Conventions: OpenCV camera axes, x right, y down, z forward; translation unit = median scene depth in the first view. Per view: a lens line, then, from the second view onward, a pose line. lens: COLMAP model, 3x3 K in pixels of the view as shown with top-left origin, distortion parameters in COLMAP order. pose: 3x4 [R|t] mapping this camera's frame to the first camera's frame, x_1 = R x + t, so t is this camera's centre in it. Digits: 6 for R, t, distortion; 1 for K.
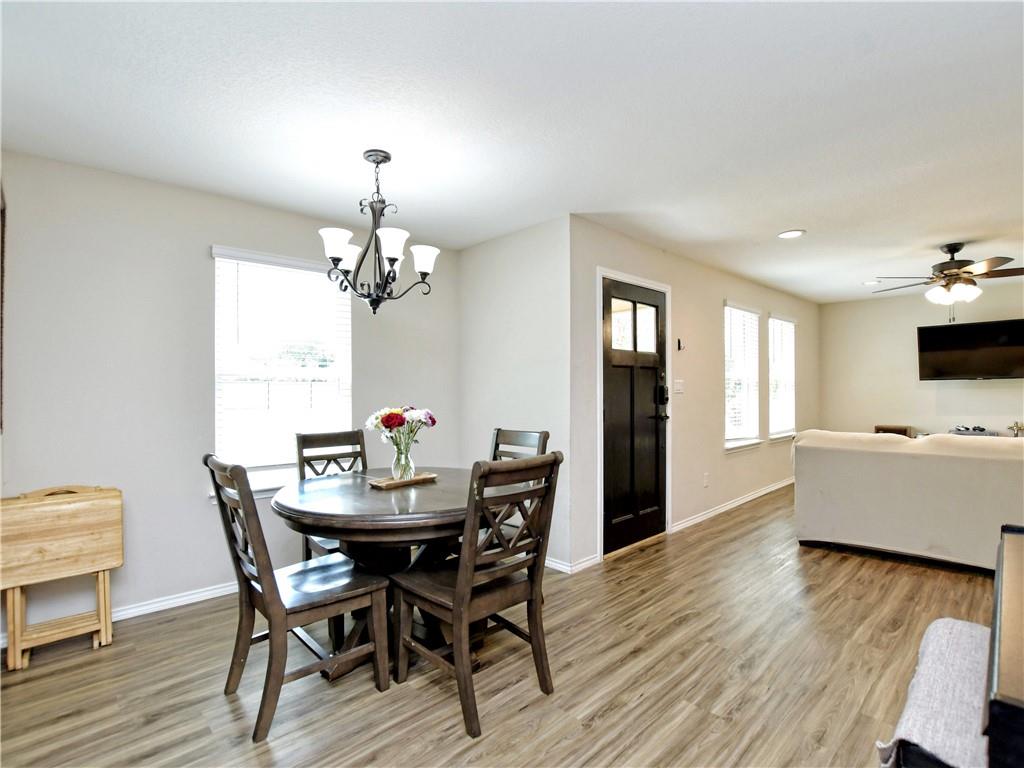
lens RADIAL K [[508.7, 0, 503.3], [0, 508.7, 387.0], [0, 0, 1]] dist [-0.026337, 0.000574]
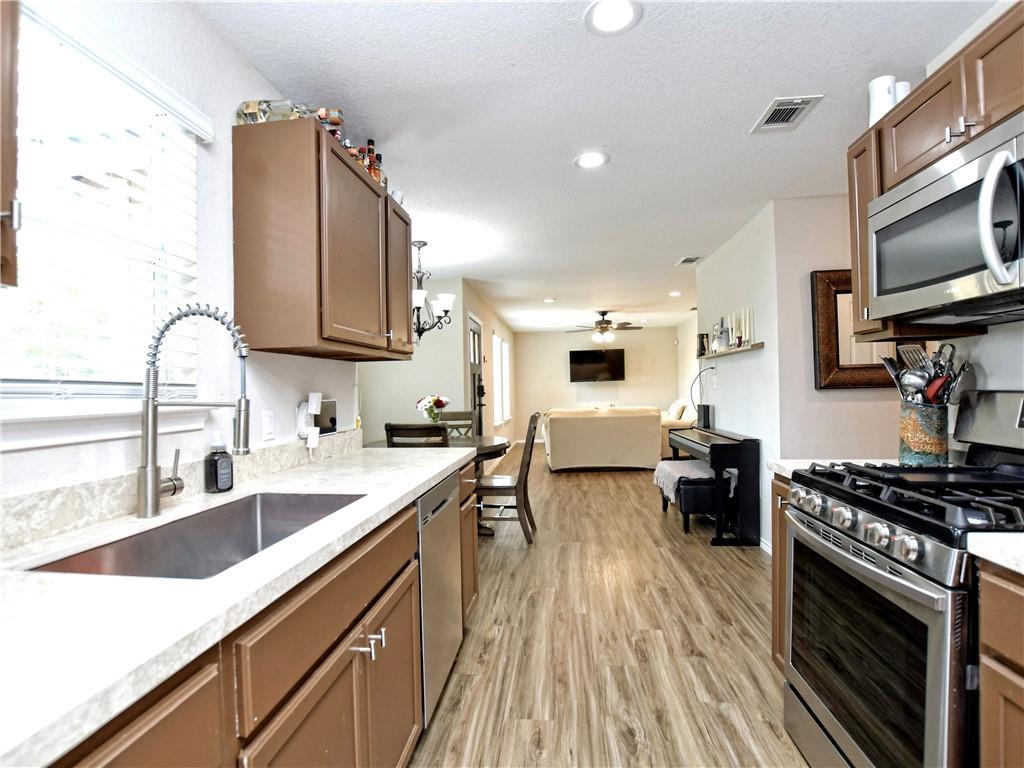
lens RADIAL K [[508.7, 0, 503.3], [0, 508.7, 387.0], [0, 0, 1]] dist [-0.026337, 0.000574]
pose [[0.766204, -0.009661, 0.642524, -0.748322], [0.018603, 0.999801, -0.007152, 0.017912], [-0.642328, 0.017433, 0.766232, -0.295968]]
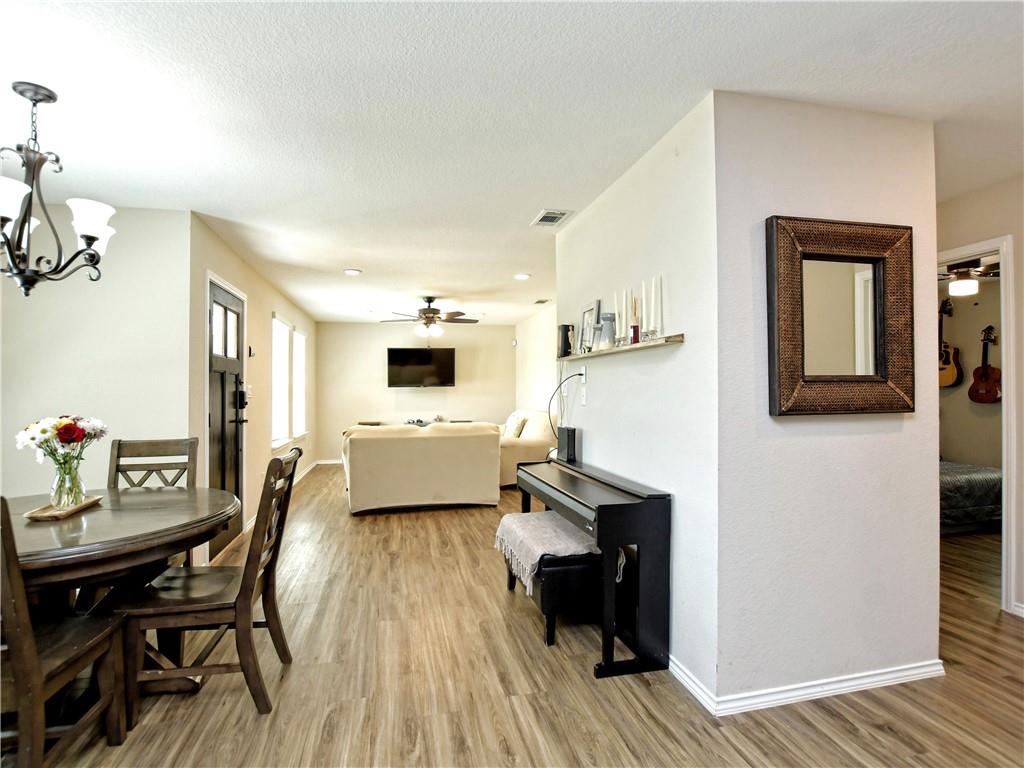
lens RADIAL K [[525.0, 0, 508.6], [0, 525.0, 387.2], [0, 0, 1]] dist [-0.017922, 0.000592]
pose [[0.510176, 0.008364, 0.860029, -0.368567], [0.000975, 0.999946, -0.010304, 0.001777], [-0.860070, 0.006095, 0.510140, -0.013585]]
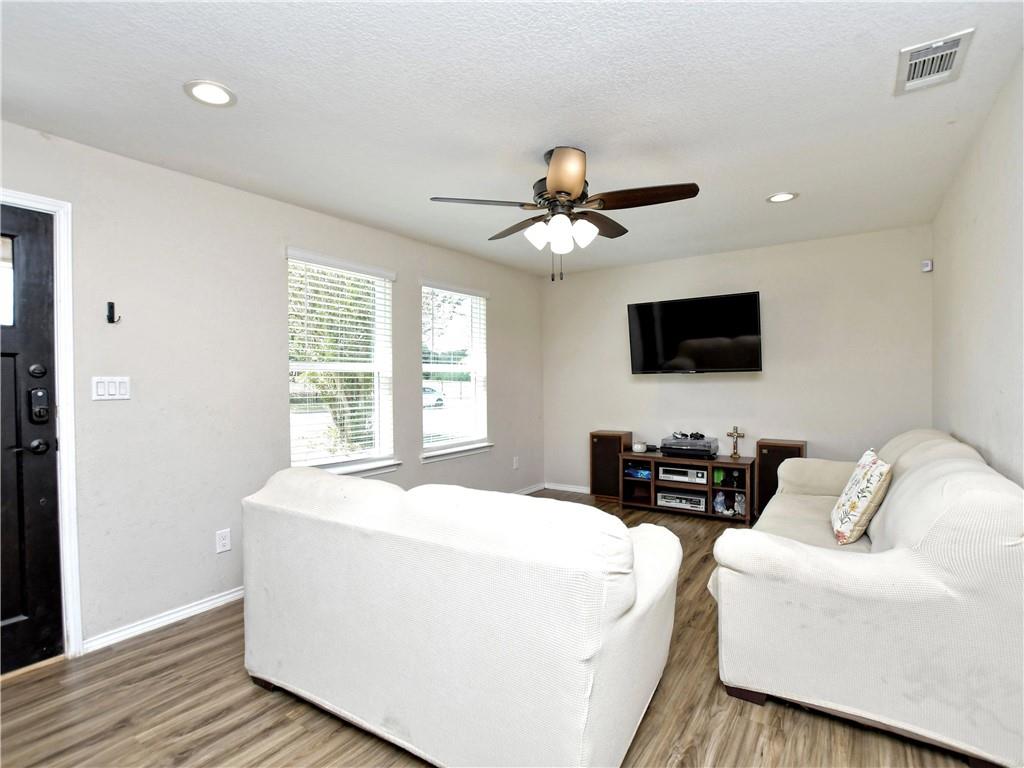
lens RADIAL K [[508.7, 0, 503.3], [0, 508.7, 387.0], [0, 0, 1]] dist [-0.026337, 0.000574]
pose [[0.978161, -0.011120, 0.207553, 0.778327], [0.009670, 0.999921, 0.008001, -0.001863], [-0.207626, -0.005819, 0.978191, 0.443146]]
